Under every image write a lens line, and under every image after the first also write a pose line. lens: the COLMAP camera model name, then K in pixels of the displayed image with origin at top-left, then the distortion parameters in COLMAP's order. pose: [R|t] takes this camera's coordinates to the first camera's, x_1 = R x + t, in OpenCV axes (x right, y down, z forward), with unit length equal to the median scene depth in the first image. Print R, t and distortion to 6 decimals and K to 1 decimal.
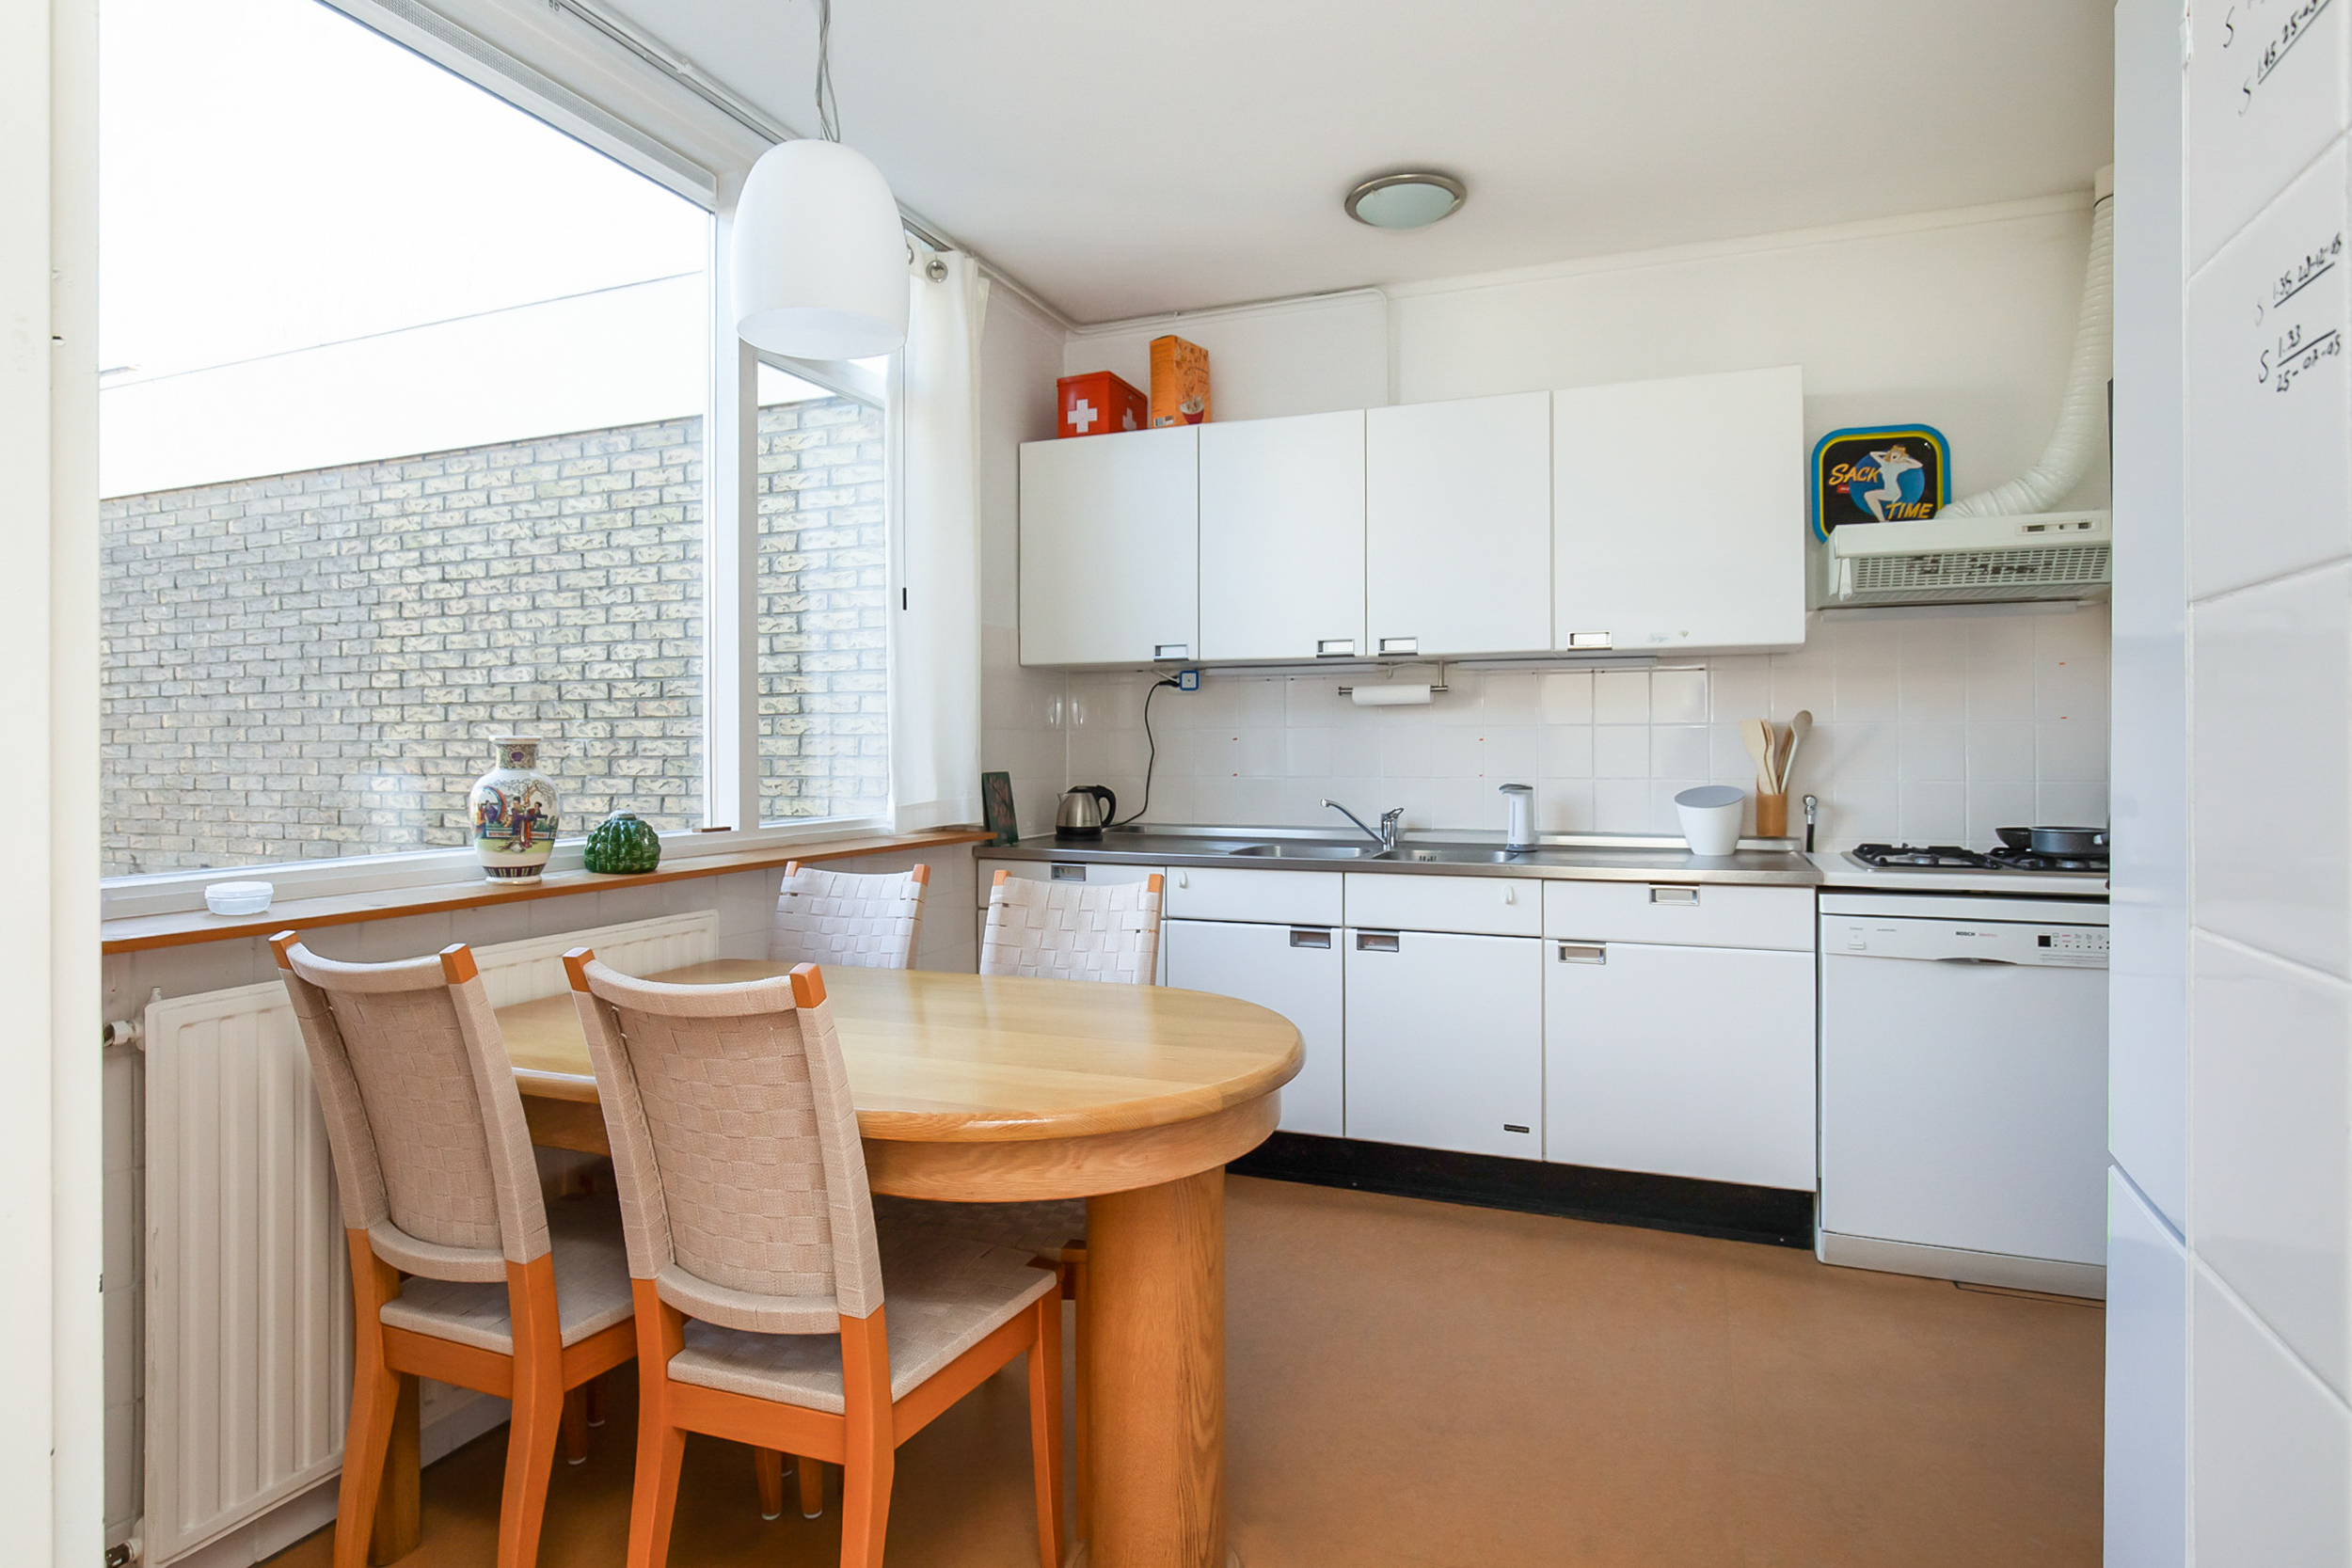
lens RADIAL K [[1268.6, 0, 1181.0], [0, 1268.6, 795.8], [0, 0, 1]] dist [-0.003402, -0.000959]
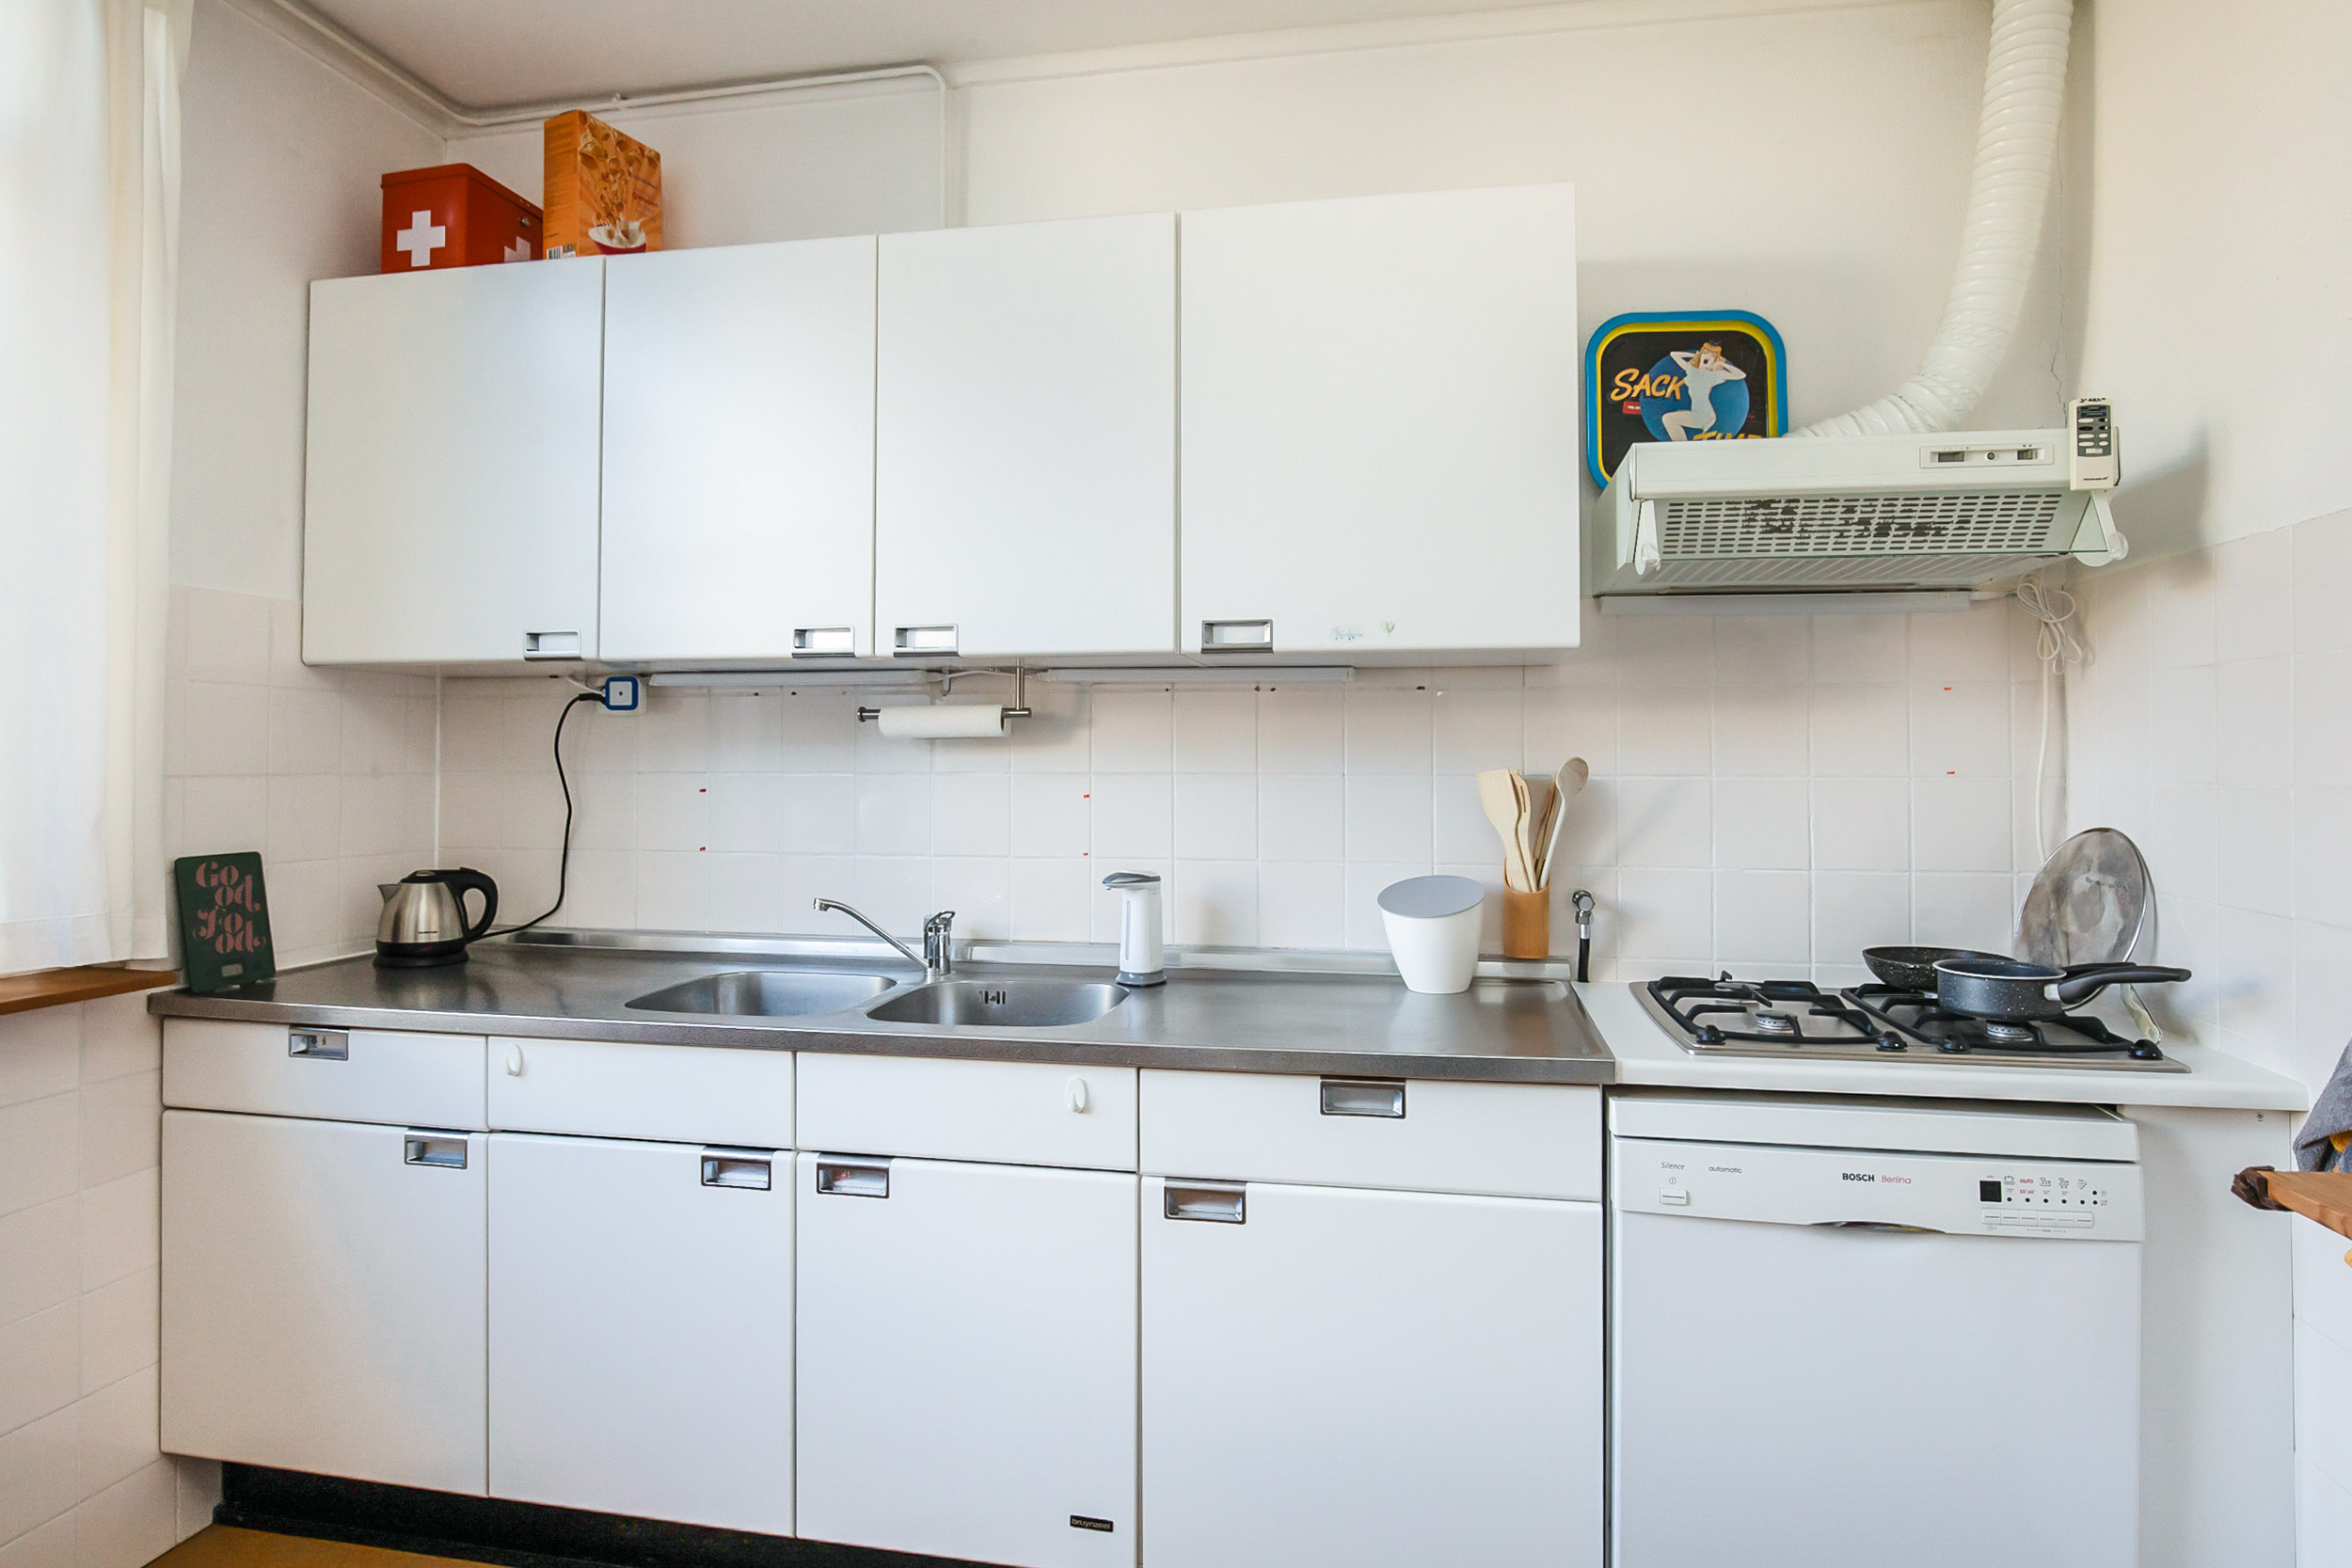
lens RADIAL K [[1366.5, 0, 1174.3], [0, 1366.5, 827.8], [0, 0, 1]] dist [-0.016003, 0.003366]
pose [[0.982122, -0.002810, 0.188224, 0.170399], [0.001443, 0.999972, 0.007397, -0.037546], [-0.188240, -0.006993, 0.982098, 0.375092]]
